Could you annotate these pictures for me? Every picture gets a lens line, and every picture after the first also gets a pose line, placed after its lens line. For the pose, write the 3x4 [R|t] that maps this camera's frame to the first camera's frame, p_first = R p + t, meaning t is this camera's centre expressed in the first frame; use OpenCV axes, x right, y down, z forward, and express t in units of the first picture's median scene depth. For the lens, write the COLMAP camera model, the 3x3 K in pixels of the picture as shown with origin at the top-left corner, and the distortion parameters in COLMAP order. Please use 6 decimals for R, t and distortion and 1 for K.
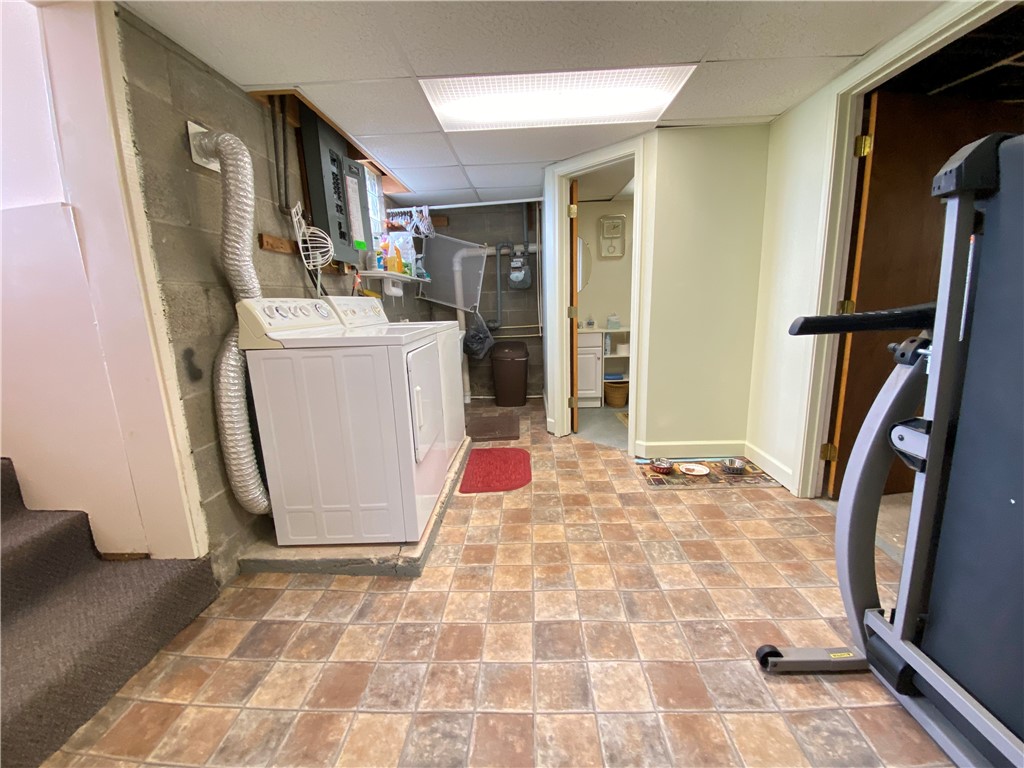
lens RADIAL K [[412.8, 0, 512.0], [0, 412.8, 384.0], [0, 0, 1]] dist [0.030833, -0.028372]
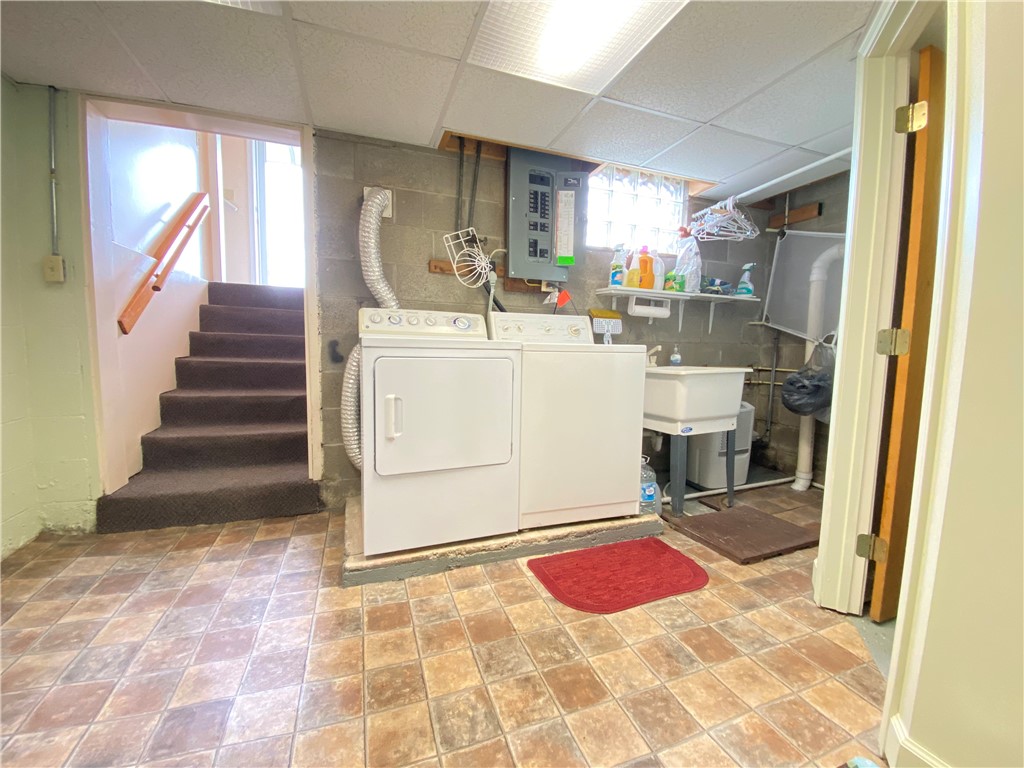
lens RADIAL K [[412.8, 0, 512.0], [0, 412.8, 384.0], [0, 0, 1]] dist [0.030833, -0.028372]
pose [[0.378702, 0.129082, -0.916473, 0.513509], [-0.216220, 0.975164, 0.048003, -0.086137], [0.899907, 0.179981, 0.397207, 0.612048]]
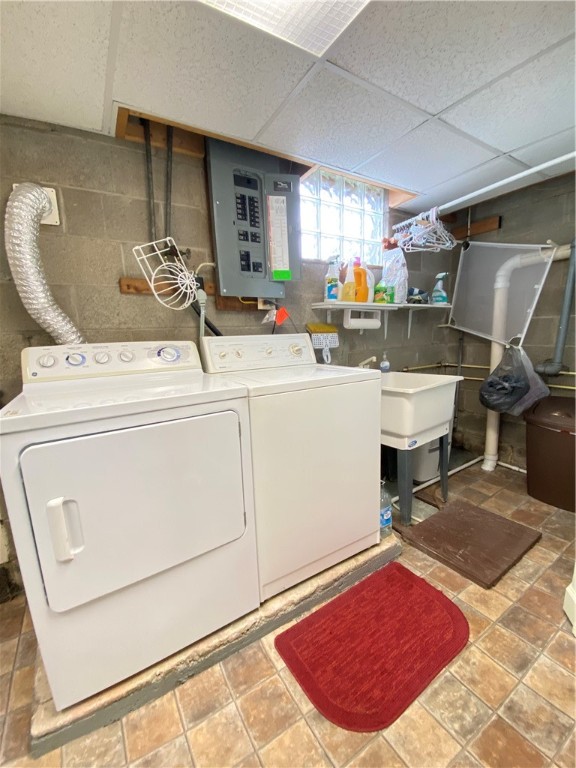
lens RADIAL K [[309.9, 0, 288.3], [0, 309.9, 385.7], [0, 0, 1]] dist [0.015663, -0.018295]
pose [[0.557708, 0.156603, -0.815130, 0.218324], [-0.149281, 0.984952, 0.087092, -0.176333], [0.816503, 0.073112, 0.572694, 0.706754]]
